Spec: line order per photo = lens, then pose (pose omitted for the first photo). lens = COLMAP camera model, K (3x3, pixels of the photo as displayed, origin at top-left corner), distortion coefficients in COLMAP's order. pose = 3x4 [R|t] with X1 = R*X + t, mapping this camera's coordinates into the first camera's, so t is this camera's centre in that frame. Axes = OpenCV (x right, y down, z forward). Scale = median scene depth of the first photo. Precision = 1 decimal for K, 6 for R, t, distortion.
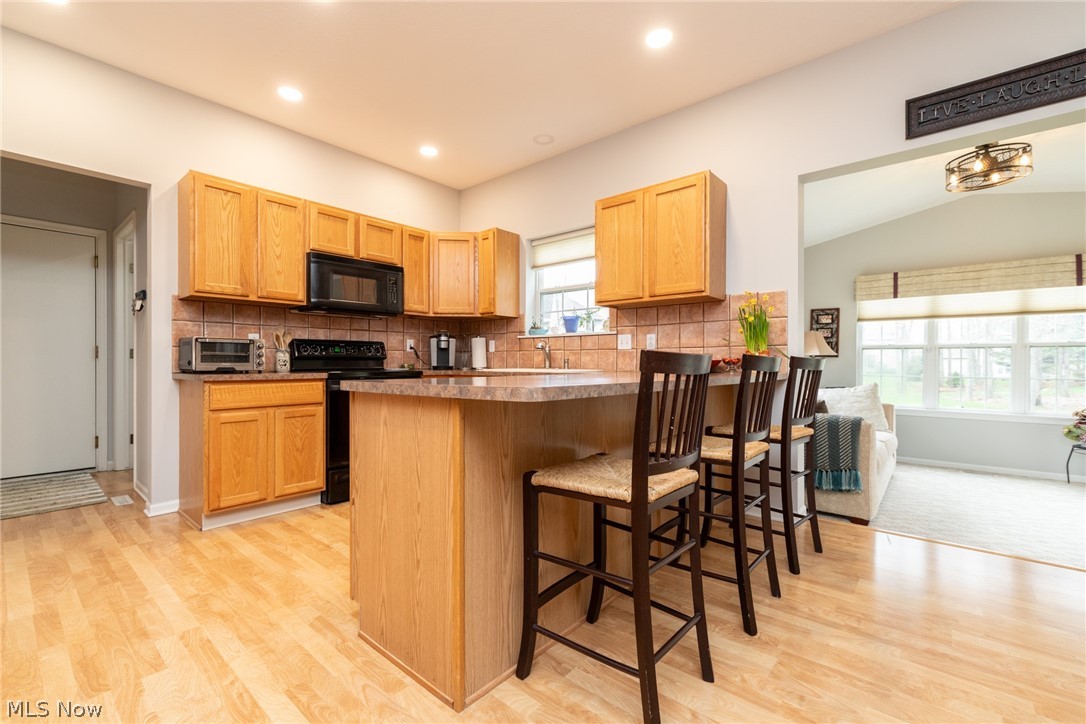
lens RADIAL K [[462.9, 0, 537.2], [0, 462.9, 366.2], [0, 0, 1]] dist [0.001526, 0.000170]
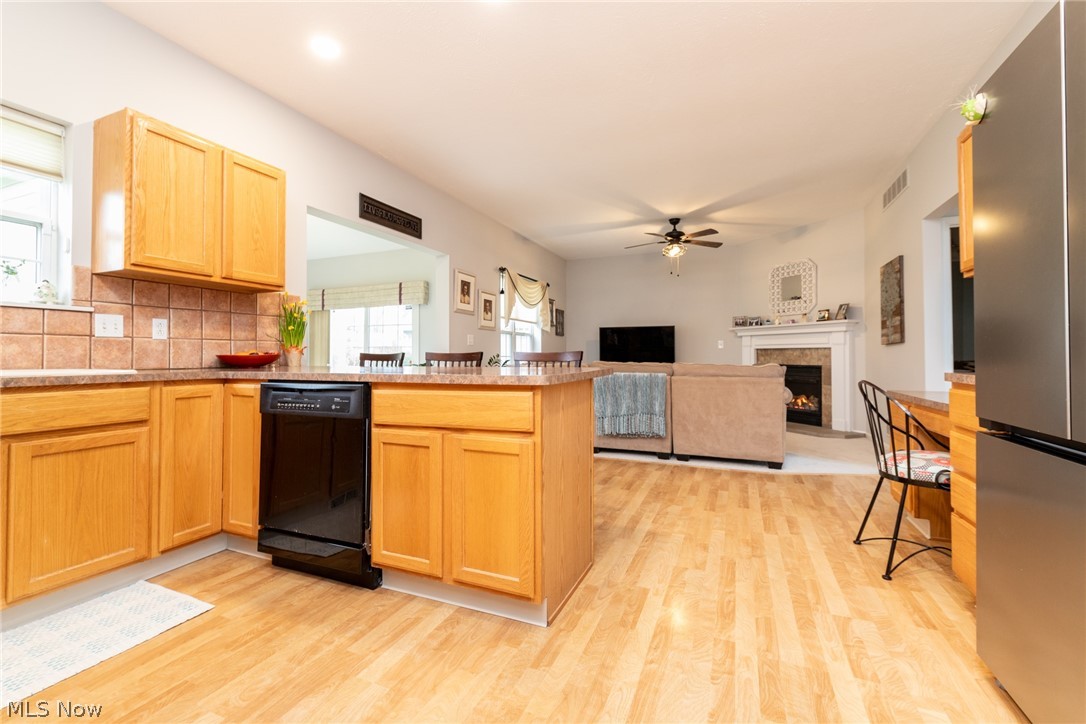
lens RADIAL K [[472.8, 0, 535.0], [0, 472.8, 349.1], [0, 0, 1]] dist [0.001101, 0.000034]
pose [[-0.297207, 0.015577, 0.954686, -0.727977], [0.009425, 0.999866, -0.013380, -0.004726], [-0.954767, 0.005021, -0.297314, 0.707653]]
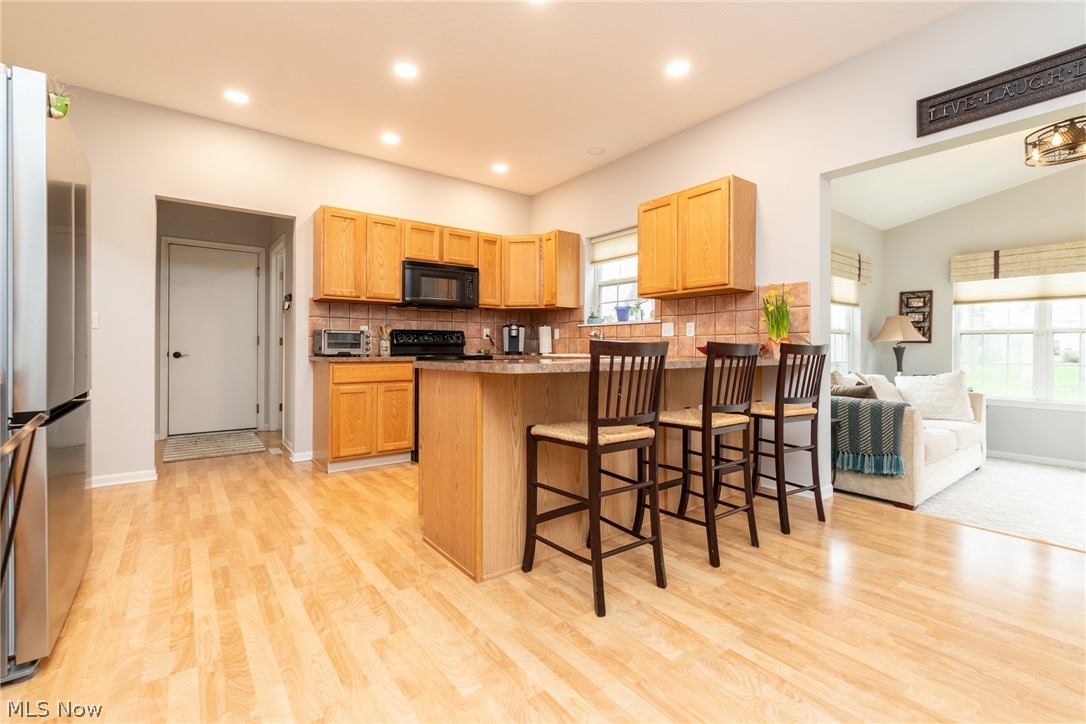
lens RADIAL K [[472.8, 0, 535.0], [0, 472.8, 349.1], [0, 0, 1]] dist [0.001101, 0.000034]
pose [[0.976528, 0.000868, -0.215387, 0.139583], [-0.002333, 0.999976, -0.006545, 0.001943], [0.215377, 0.006894, 0.976507, -0.186120]]
